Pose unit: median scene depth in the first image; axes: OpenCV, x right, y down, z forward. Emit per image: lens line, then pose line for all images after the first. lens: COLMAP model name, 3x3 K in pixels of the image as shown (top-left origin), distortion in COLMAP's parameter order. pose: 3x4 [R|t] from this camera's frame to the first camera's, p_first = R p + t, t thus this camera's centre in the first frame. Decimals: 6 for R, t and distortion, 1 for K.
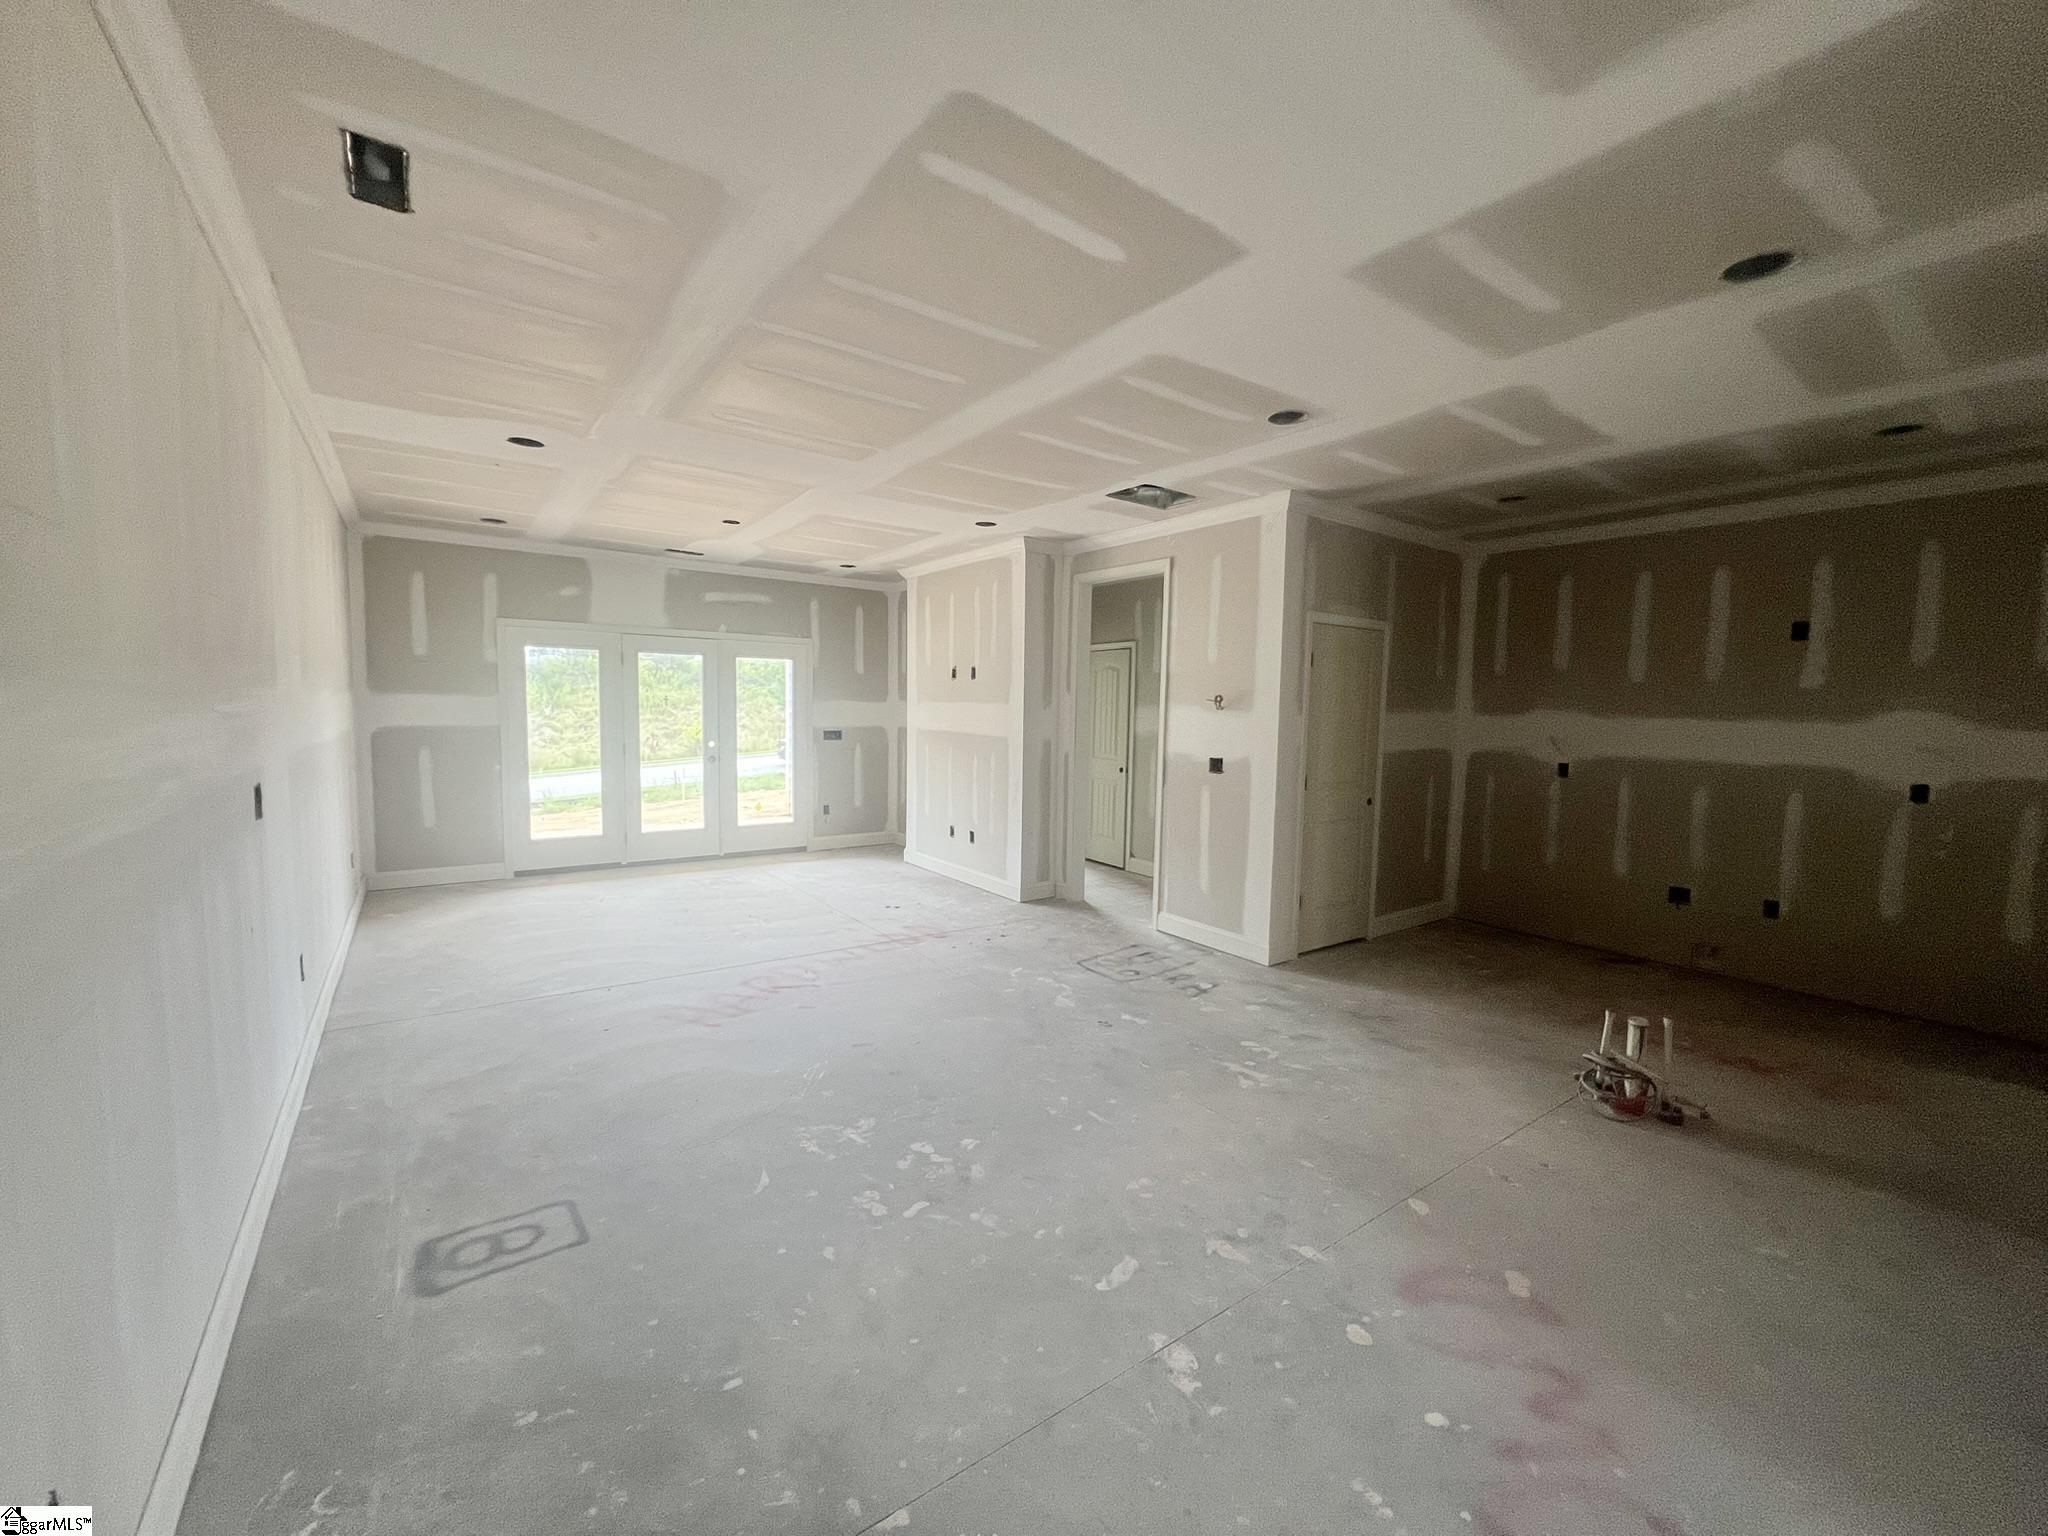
lens RADIAL K [[819.9, 0, 1026.2], [0, 819.9, 772.2], [0, 0, 1]] dist [0.001221, 0.000692]
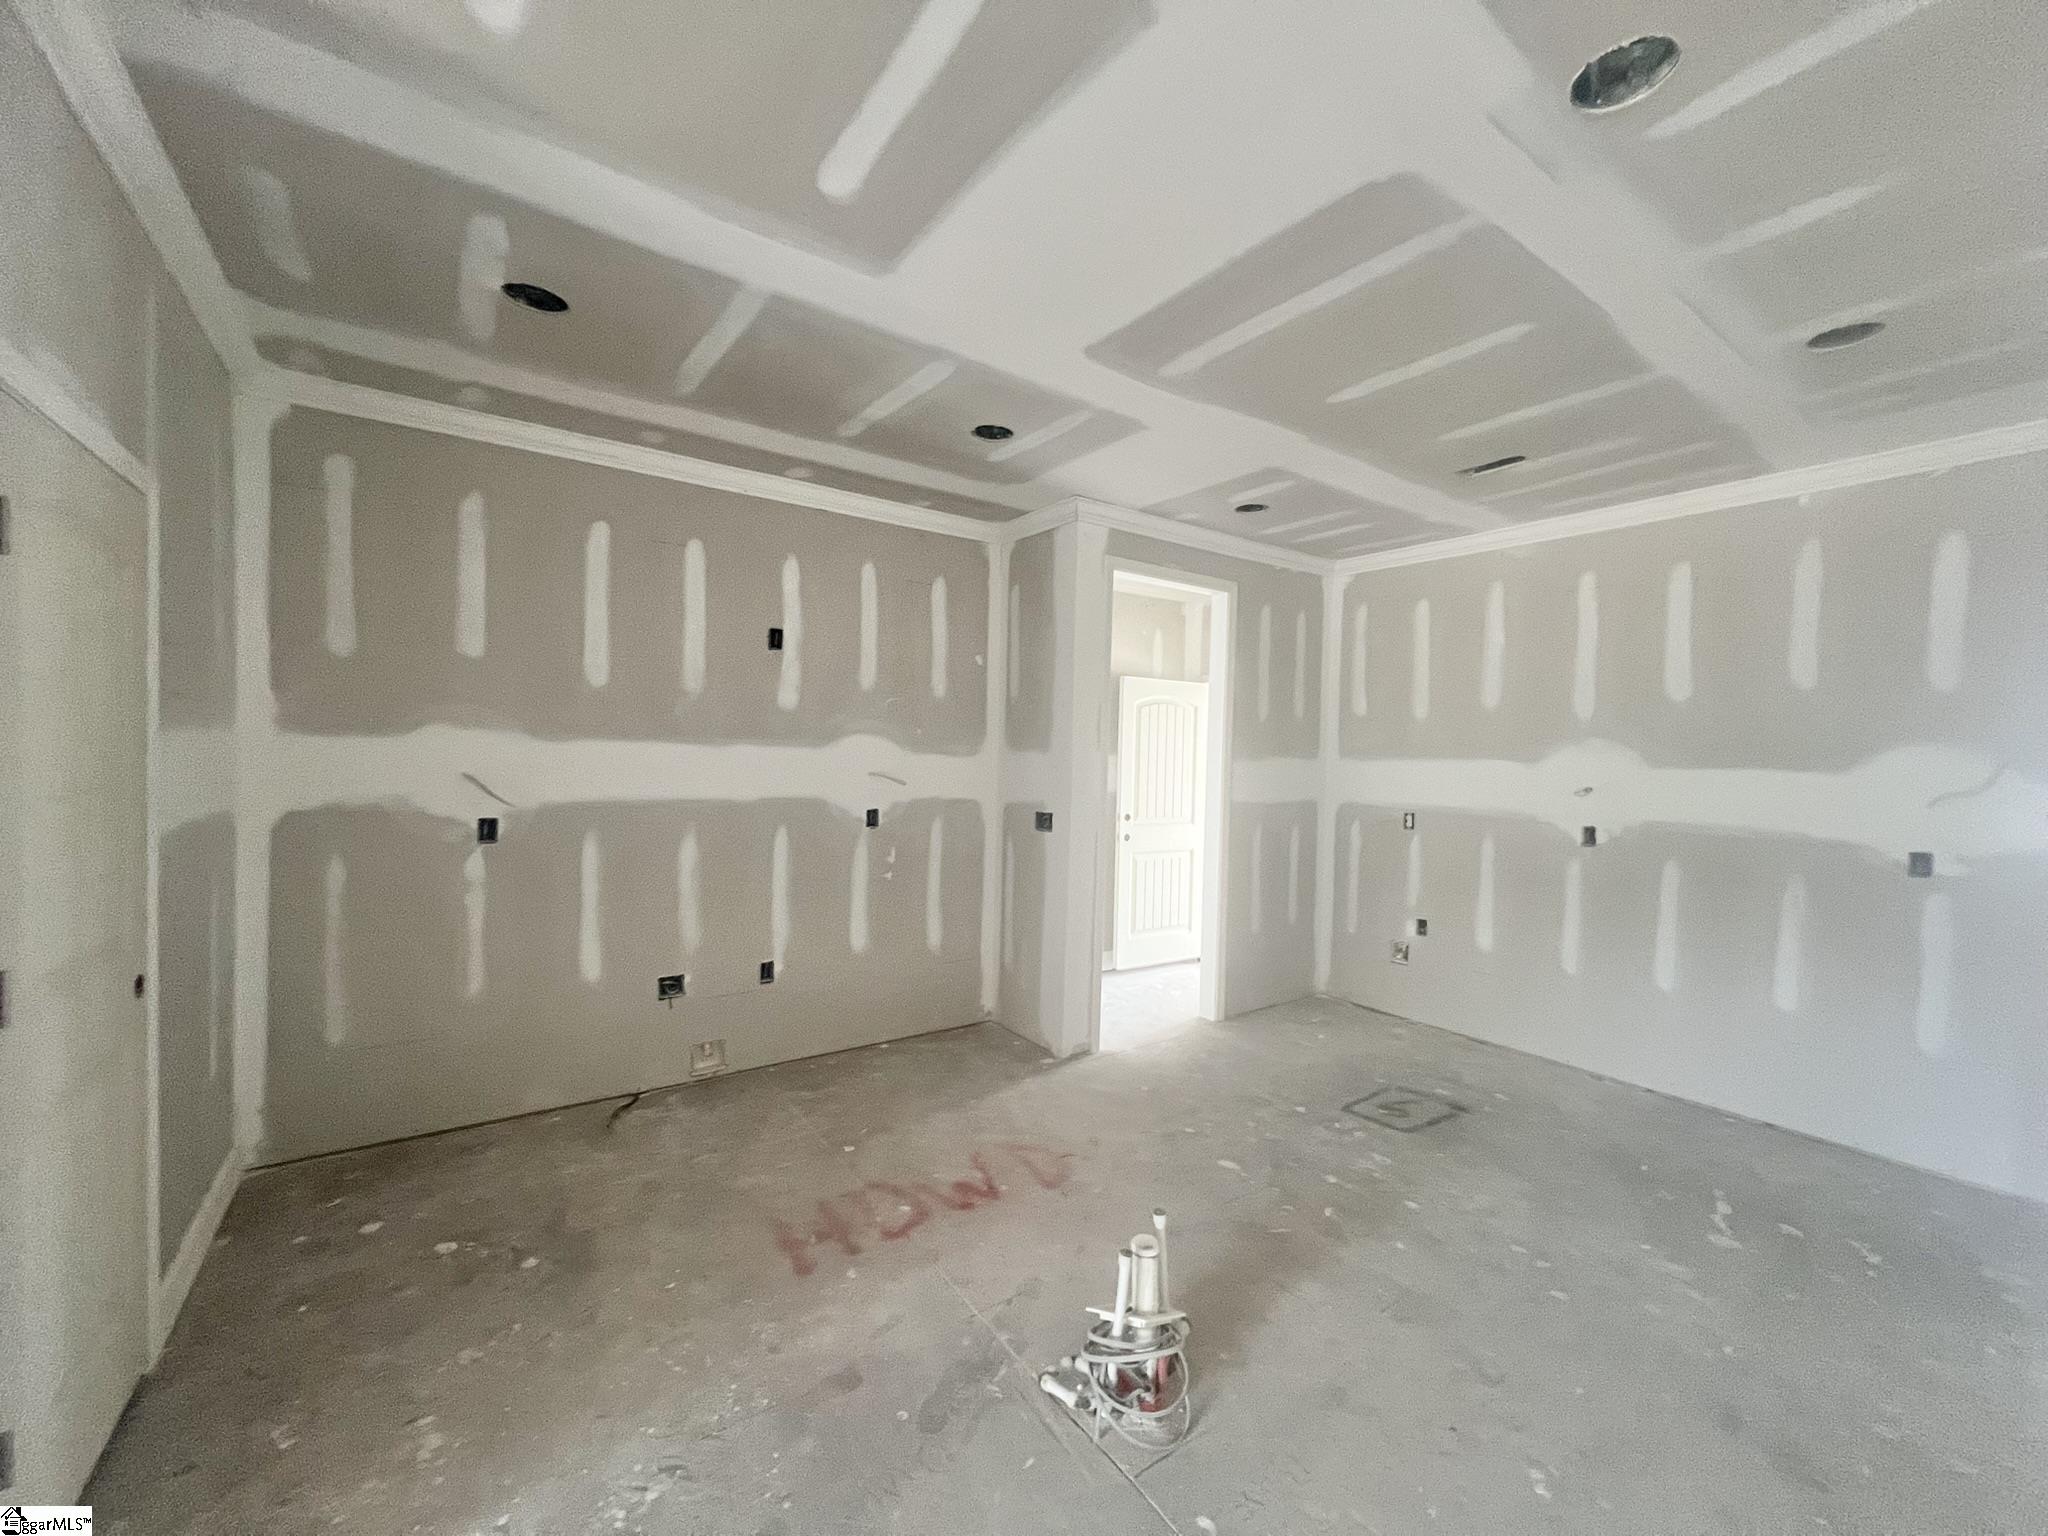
lens RADIAL K [[819.9, 0, 1026.2], [0, 819.9, 772.2], [0, 0, 1]] dist [0.001221, 0.000692]
pose [[0.020129, -0.045521, 0.998761, 0.086829], [0.055002, 0.997501, 0.044355, -0.050069], [-0.998283, 0.054041, 0.022582, 0.627418]]
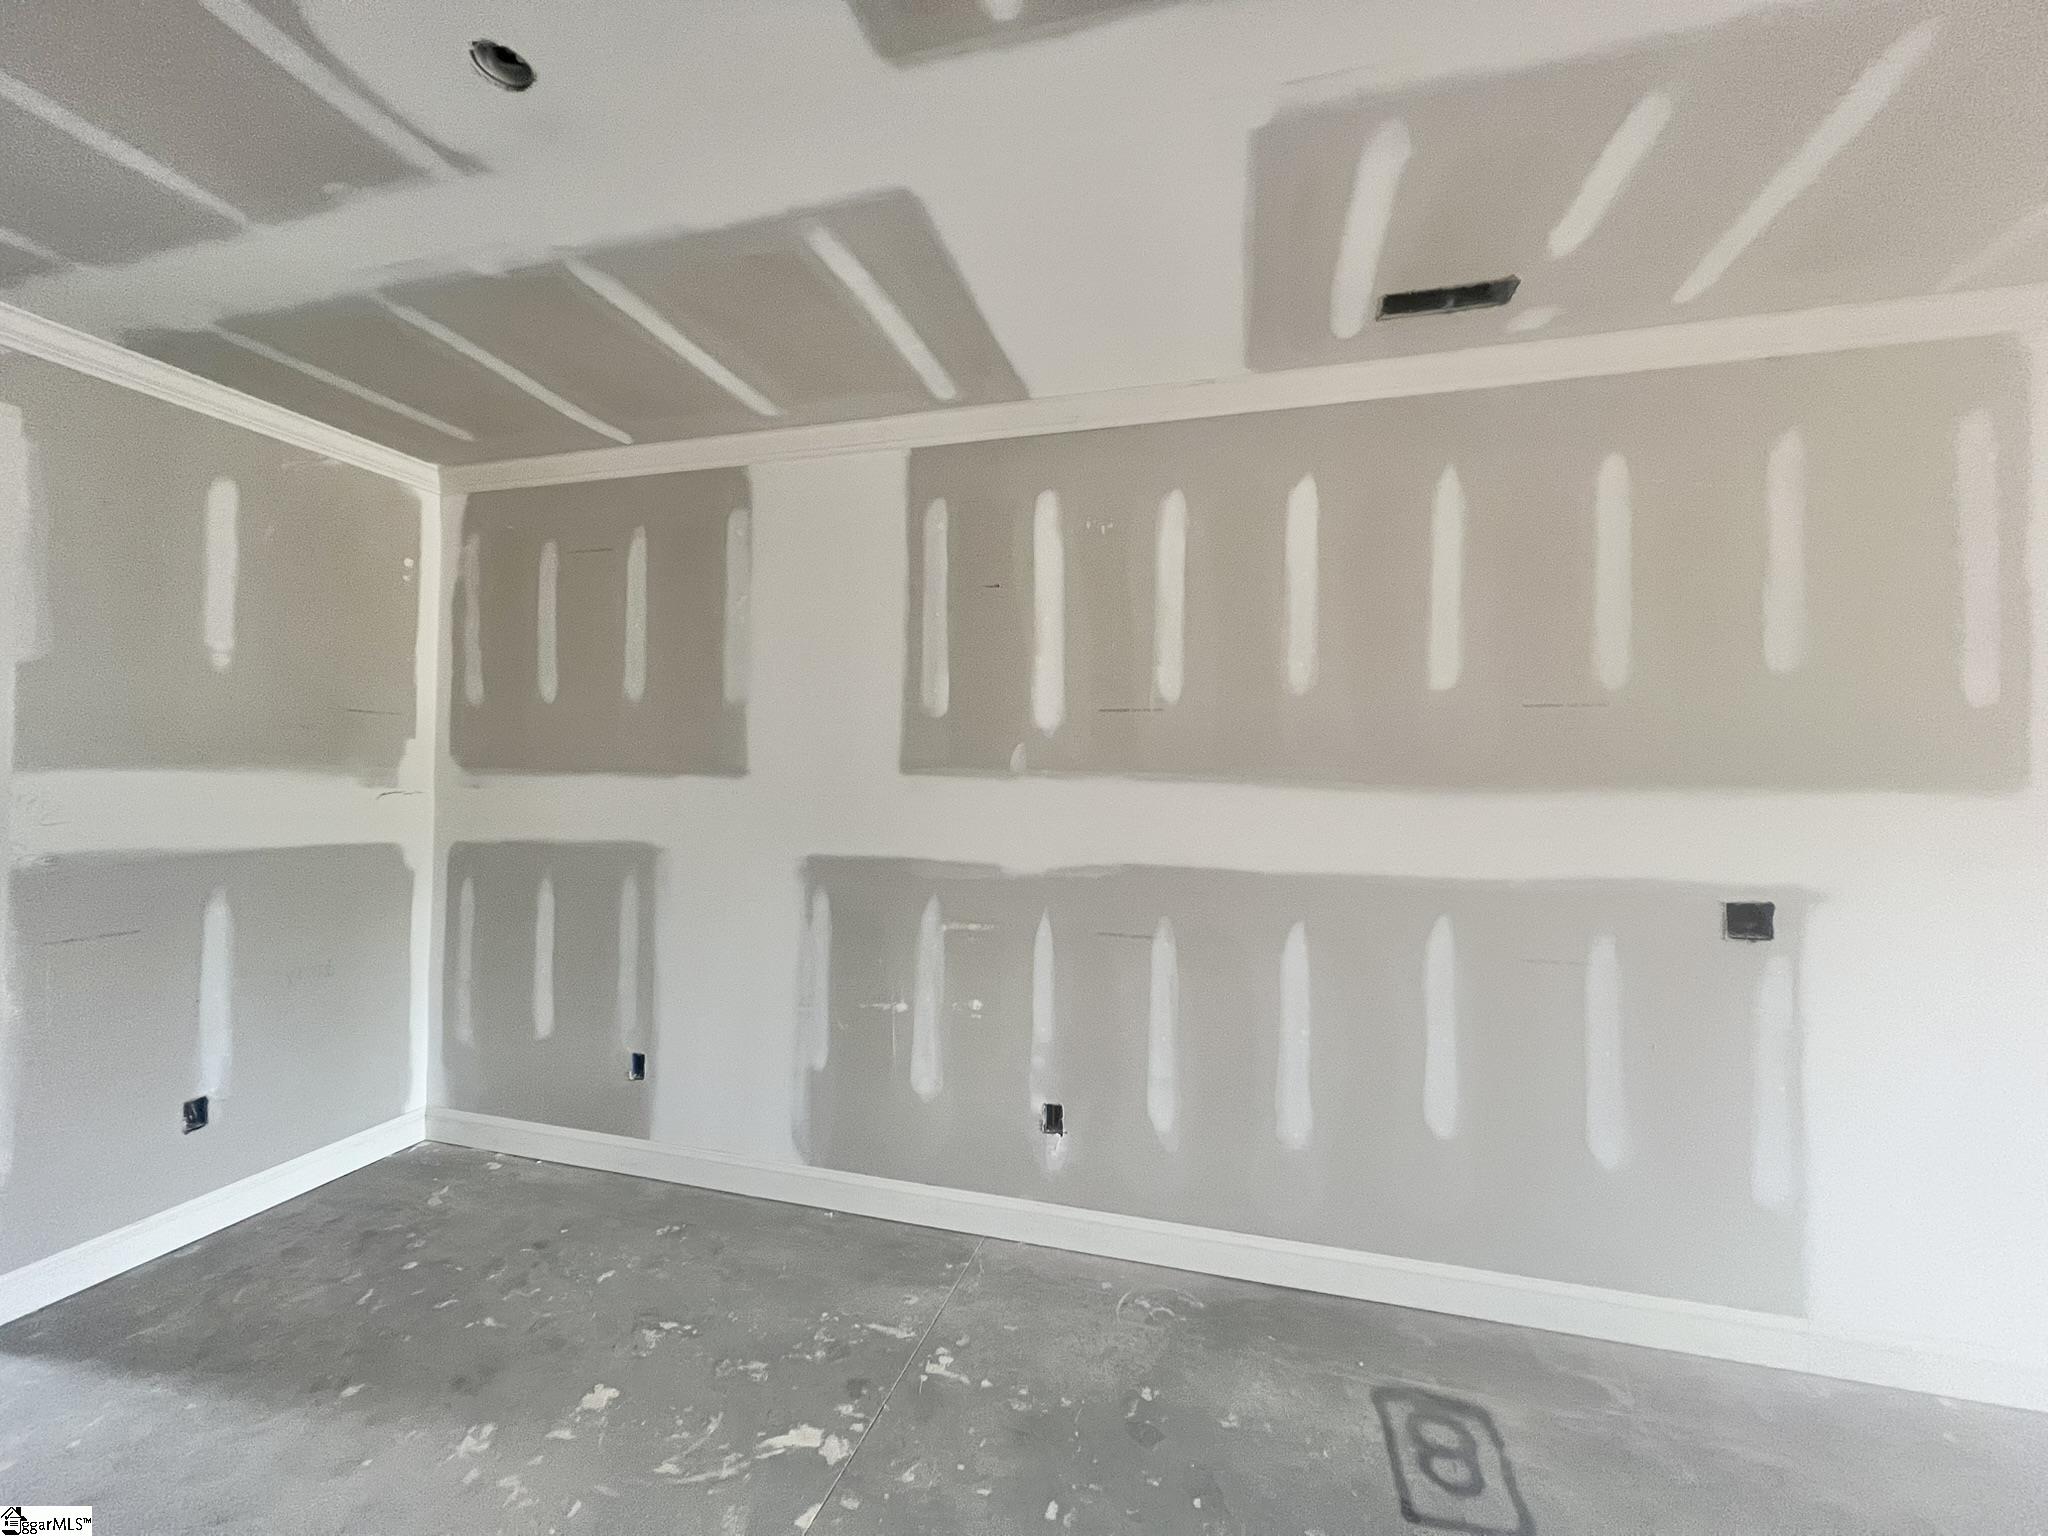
lens RADIAL K [[819.9, 0, 1026.2], [0, 819.9, 772.2], [0, 0, 1]] dist [0.001221, 0.000692]
pose [[-0.785444, -0.037161, -0.617816, 0.311288], [-0.081255, 0.995748, 0.043408, -0.149308], [0.613576, 0.084295, -0.785124, 1.853208]]
